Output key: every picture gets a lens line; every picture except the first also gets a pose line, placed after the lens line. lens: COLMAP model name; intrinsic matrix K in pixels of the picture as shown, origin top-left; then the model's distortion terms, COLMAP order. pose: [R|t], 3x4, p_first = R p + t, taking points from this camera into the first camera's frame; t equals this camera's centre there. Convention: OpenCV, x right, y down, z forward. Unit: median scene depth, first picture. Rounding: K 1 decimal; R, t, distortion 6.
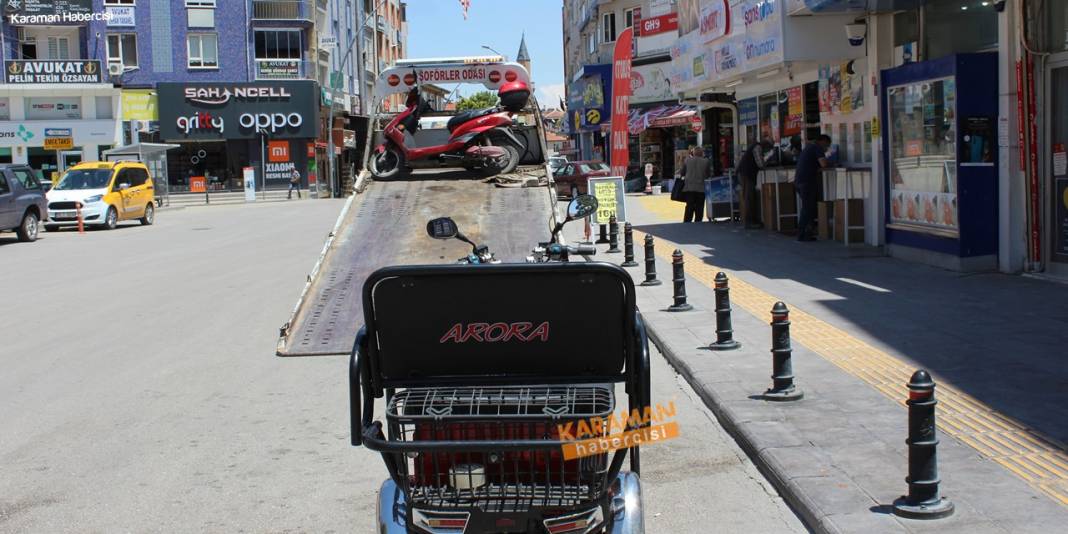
lens RADIAL K [[1229.2, 0, 534.0], [0, 1229.2, 267.0], [0, 0, 1]] dist [-0.101587, 0.163226]
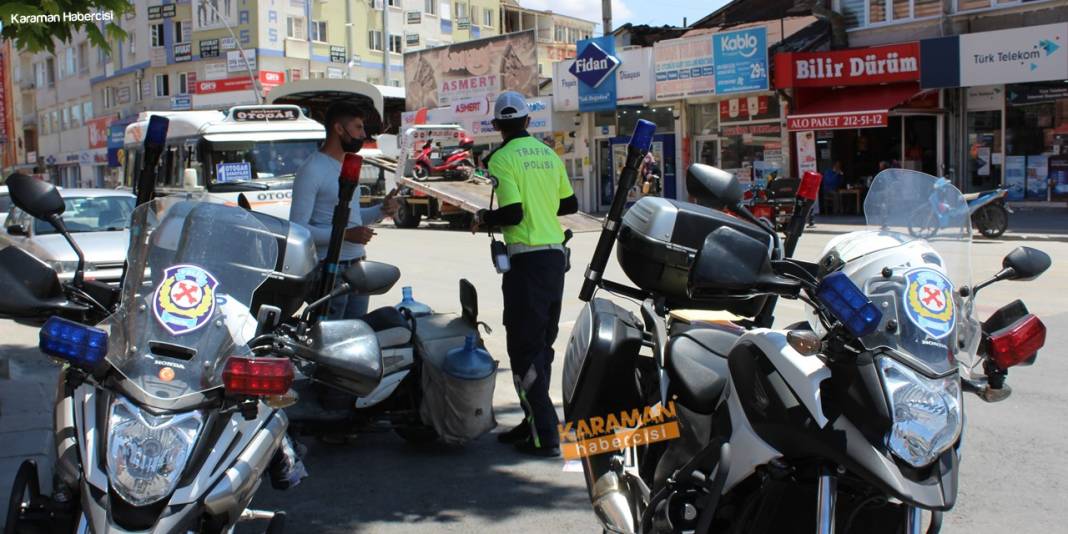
lens RADIAL K [[1229.2, 0, 534.0], [0, 1229.2, 267.0], [0, 0, 1]] dist [-0.101587, 0.163226]
pose [[0.800586, -0.033767, 0.598266, -0.476251], [0.053854, 0.998425, -0.015714, 0.045124], [-0.596793, 0.044800, 0.801143, -0.308050]]
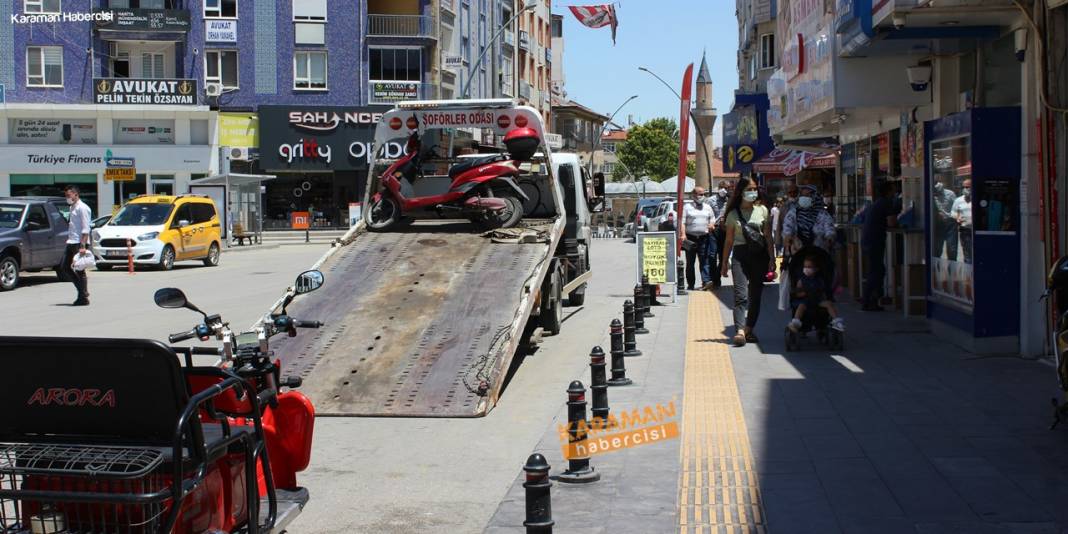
lens RADIAL K [[1459.4, 0, 534.0], [0, 1459.4, 267.0], [0, 0, 1]] dist [-0.034677, 0.014432]
pose [[0.989272, 0.029583, -0.143055, 0.059729], [-0.034934, 0.998775, -0.035041, -0.003610], [0.141843, 0.039663, 0.989094, -0.028660]]
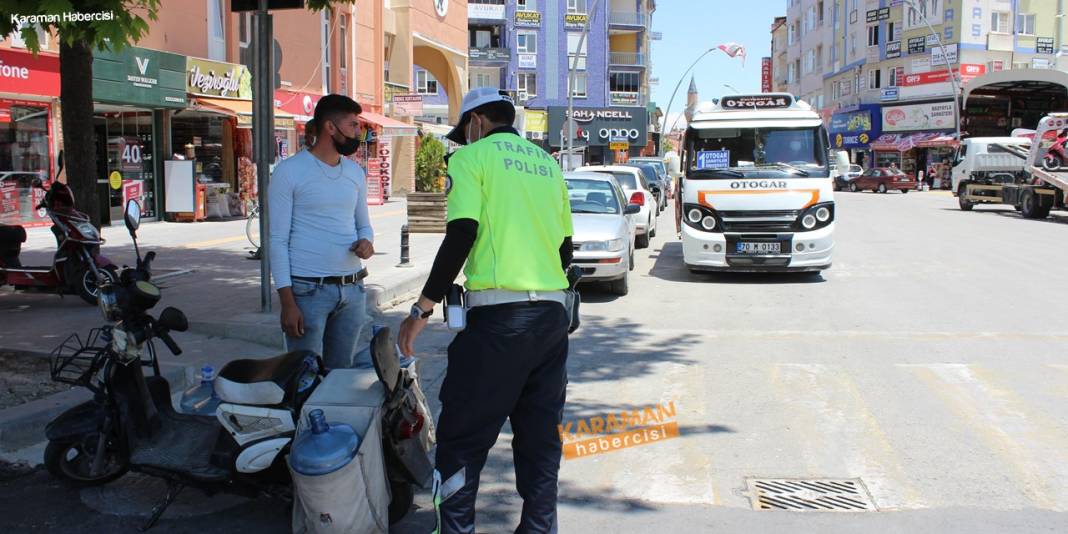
lens RADIAL K [[986.7, 0, 484.7], [0, 986.7, 266.0], [0, 0, 1]] dist [-0.141957, 0.128521]
pose [[0.995145, 0.033454, -0.092562, -0.350841], [-0.032141, 0.999361, 0.015635, 0.034584], [0.093026, -0.012584, 0.995584, -0.258192]]
